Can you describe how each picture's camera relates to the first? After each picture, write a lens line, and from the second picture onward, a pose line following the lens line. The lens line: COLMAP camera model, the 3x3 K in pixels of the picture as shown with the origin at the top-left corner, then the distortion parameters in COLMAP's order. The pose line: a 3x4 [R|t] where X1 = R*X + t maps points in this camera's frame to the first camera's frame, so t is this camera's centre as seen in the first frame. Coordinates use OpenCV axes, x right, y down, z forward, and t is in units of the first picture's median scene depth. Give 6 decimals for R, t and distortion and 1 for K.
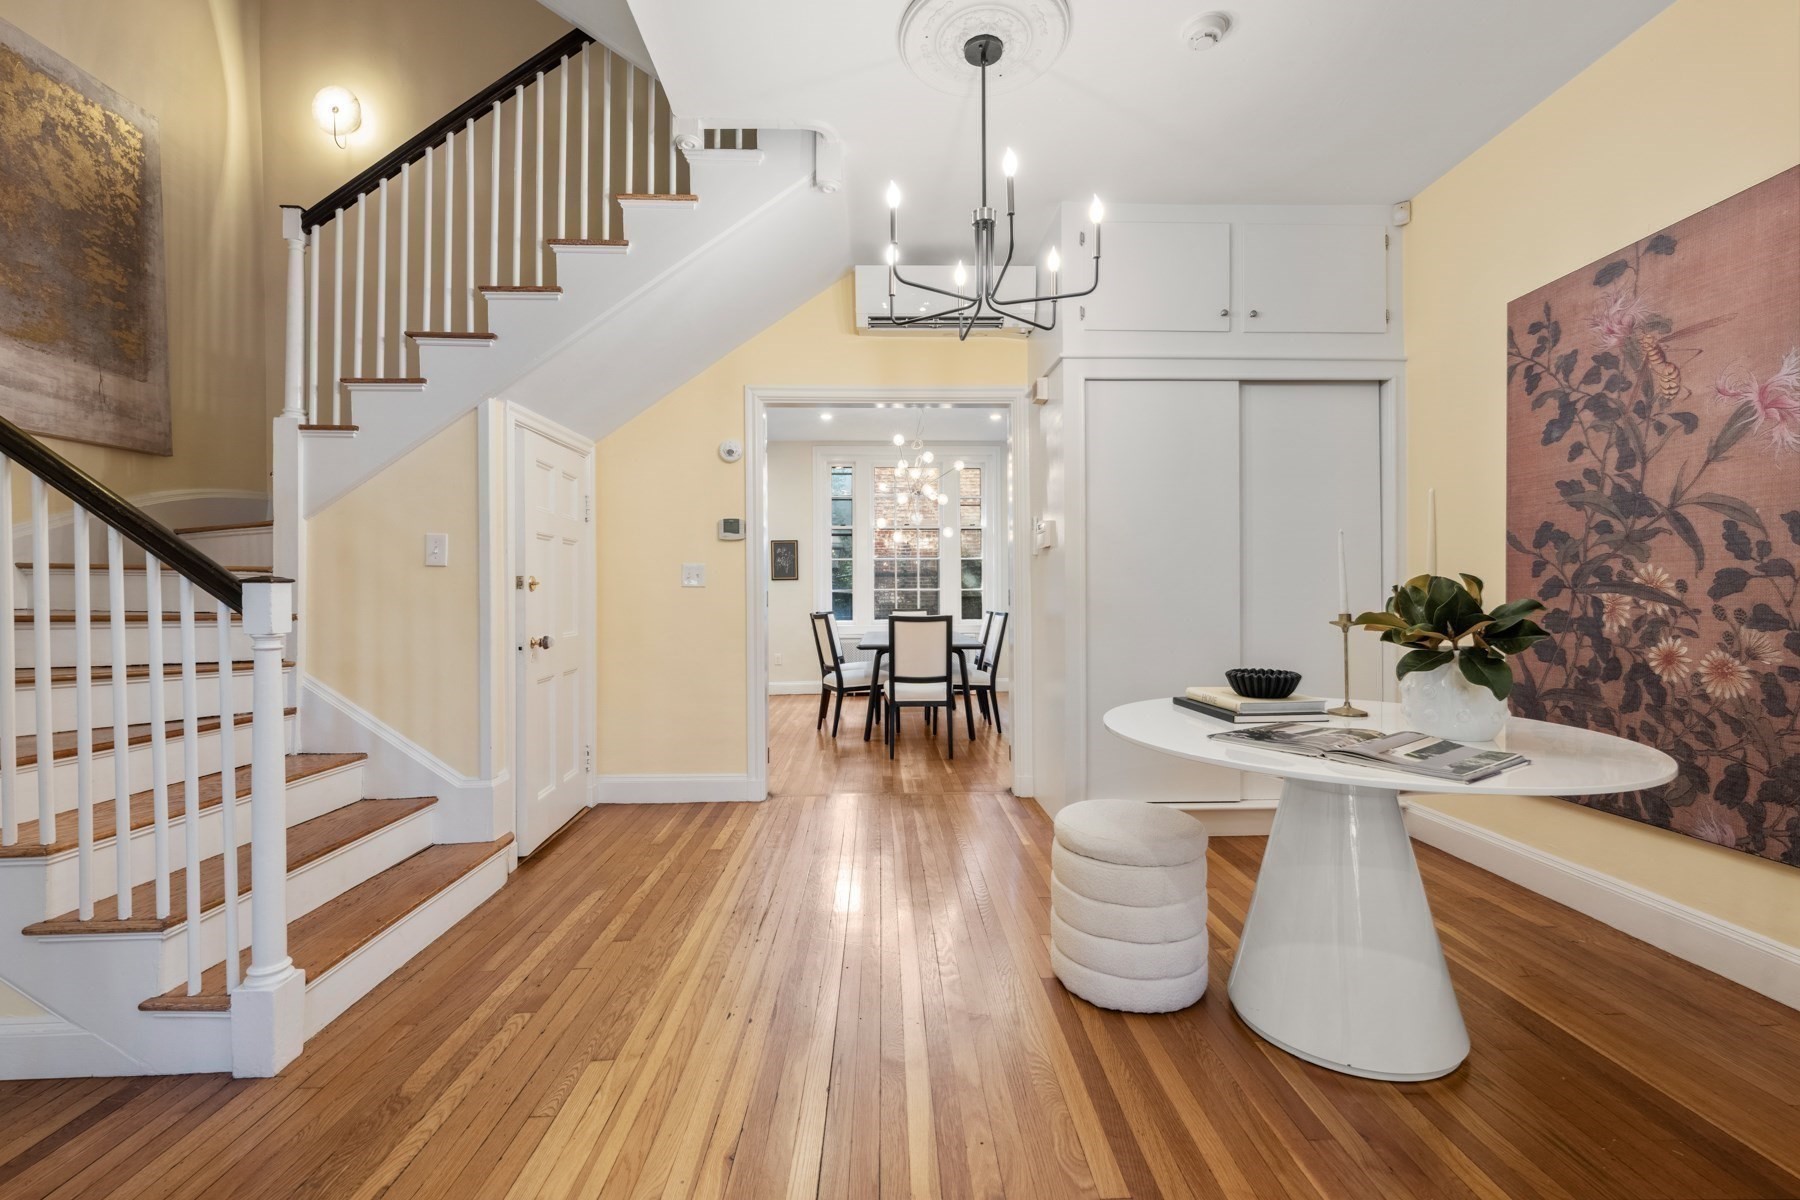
lens RADIAL K [[746.6, 0, 898.8], [0, 746.6, 595.1], [0, 0, 1]] dist [-0.003712, 0.001556]
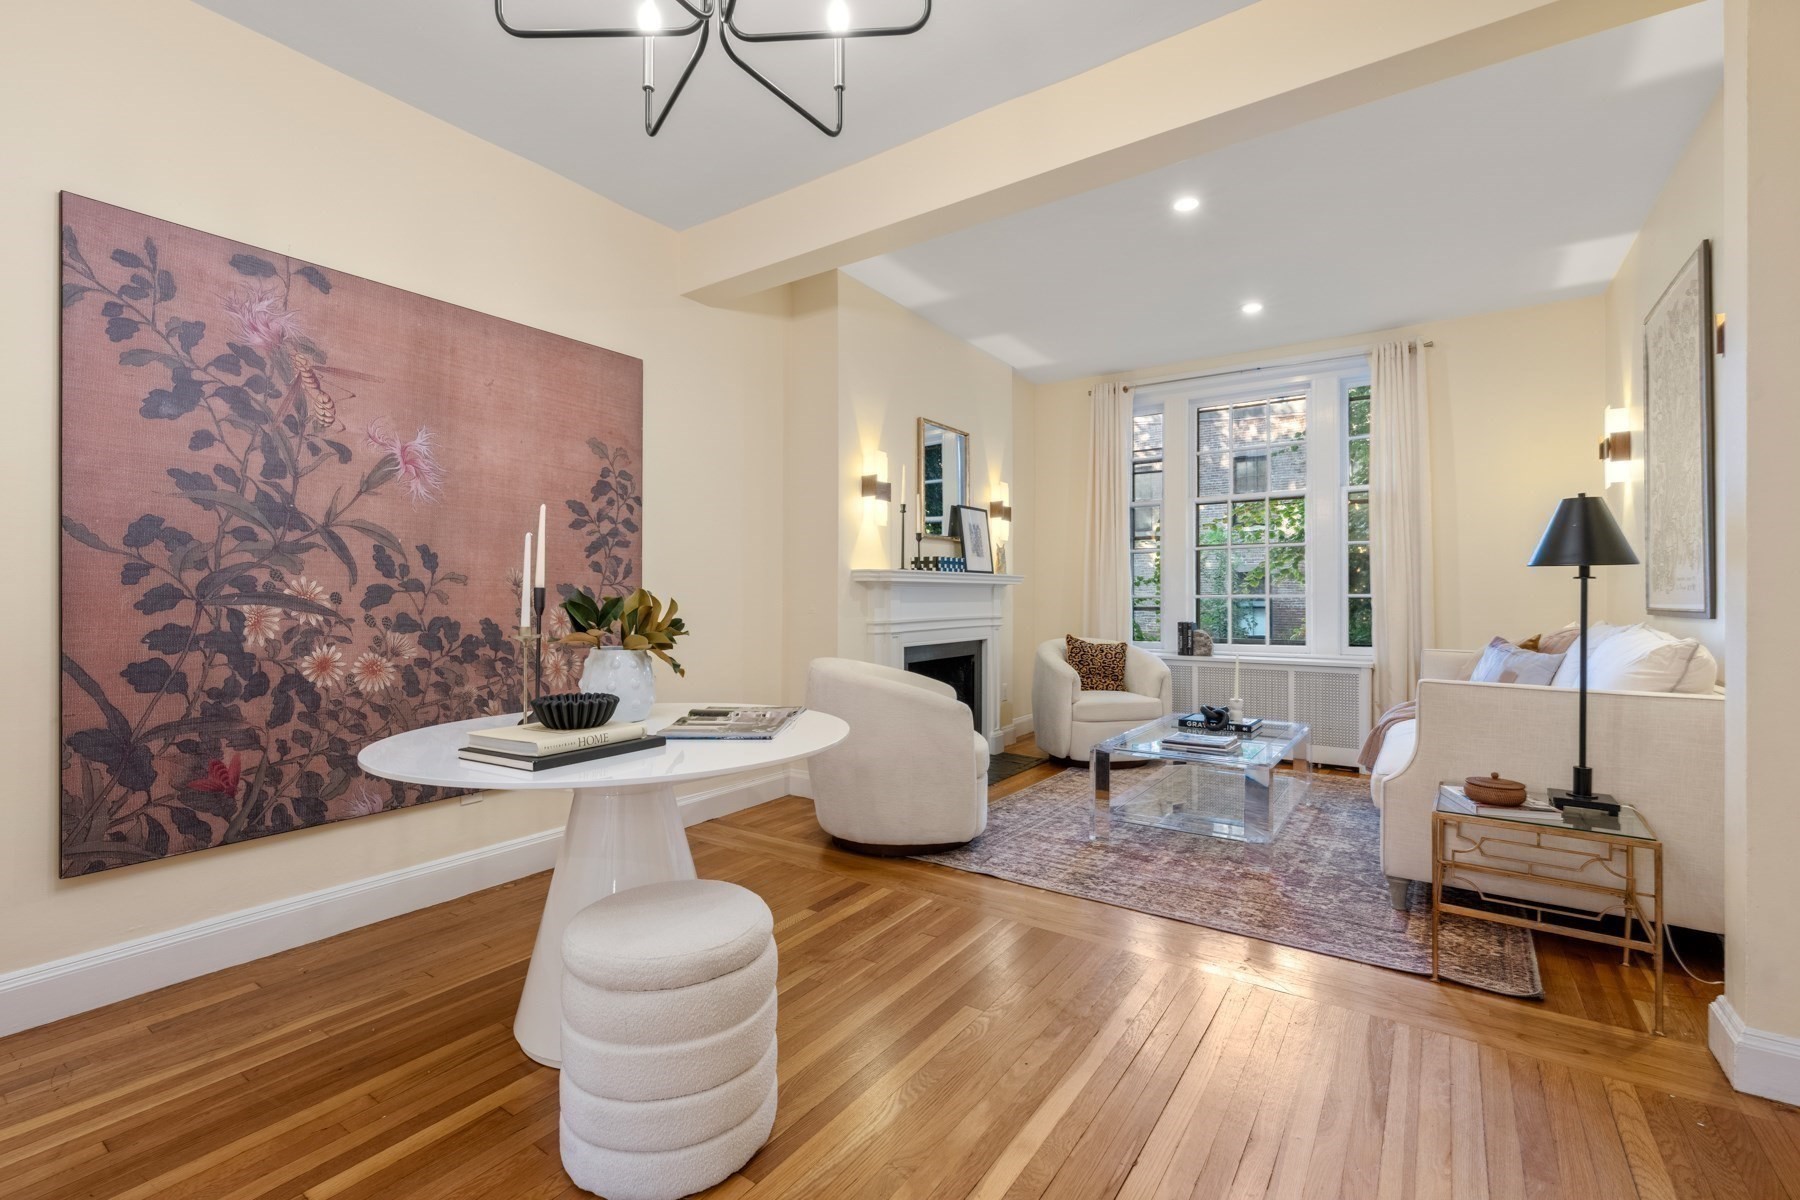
lens RADIAL K [[746.6, 0, 918.0], [0, 746.6, 595.4], [0, 0, 1]] dist [-0.003712, 0.001556]
pose [[-0.807232, 0.007320, 0.590189, -0.276518], [0.003839, 0.999967, -0.007151, -0.004585], [-0.590222, -0.003506, -0.807233, 1.252580]]
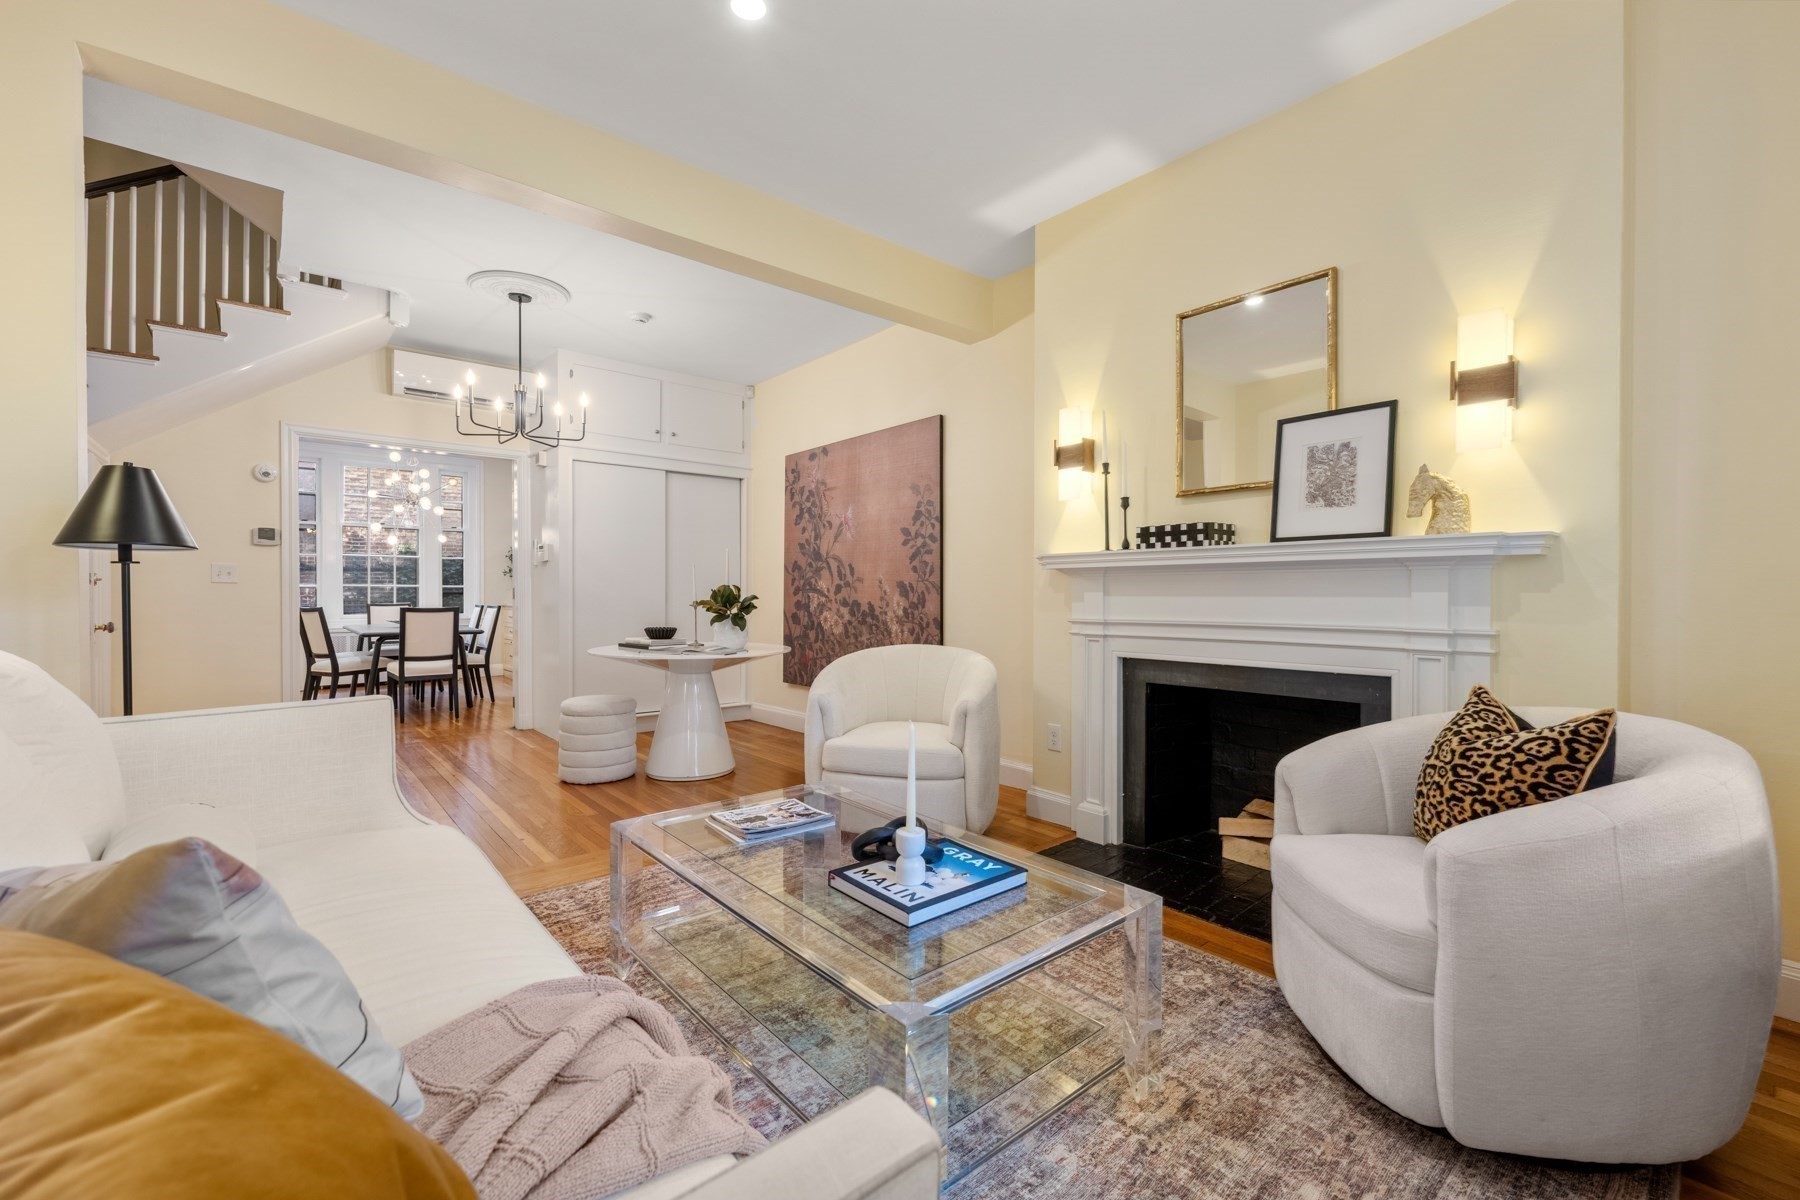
lens RADIAL K [[746.6, 0, 912.3], [0, 746.6, 601.5], [0, 0, 1]] dist [-0.003712, 0.001556]
pose [[0.769470, -0.000441, 0.638683, -0.302764], [-0.007166, 0.999931, 0.009324, 0.000304], [-0.638643, -0.011752, 0.769413, -1.005106]]
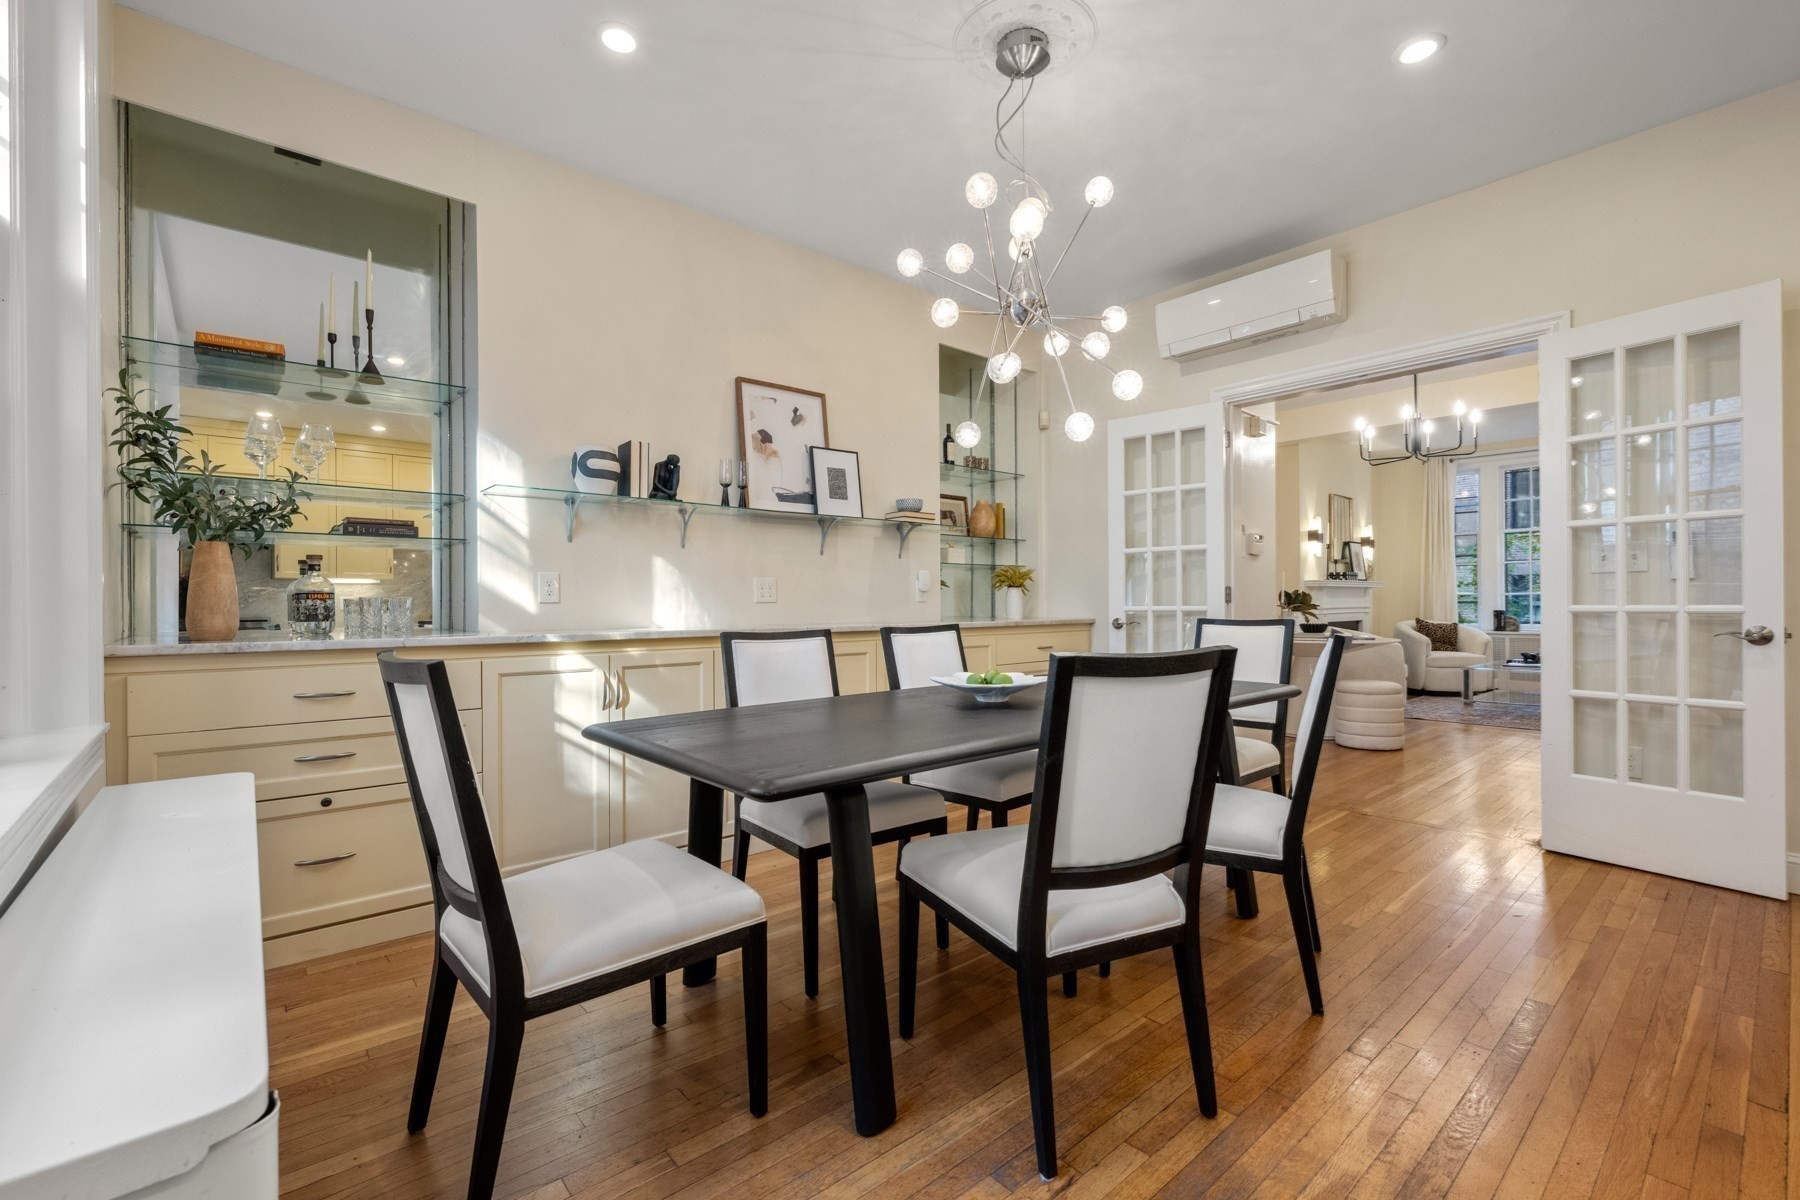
lens RADIAL K [[746.6, 0, 908.1], [0, 746.6, 597.7], [0, 0, 1]] dist [-0.003712, 0.001556]
pose [[-0.620265, 0.008259, 0.784349, -0.639067], [0.003102, 0.999963, -0.008076, 0.024640], [-0.784386, -0.002576, -0.620267, 3.385165]]
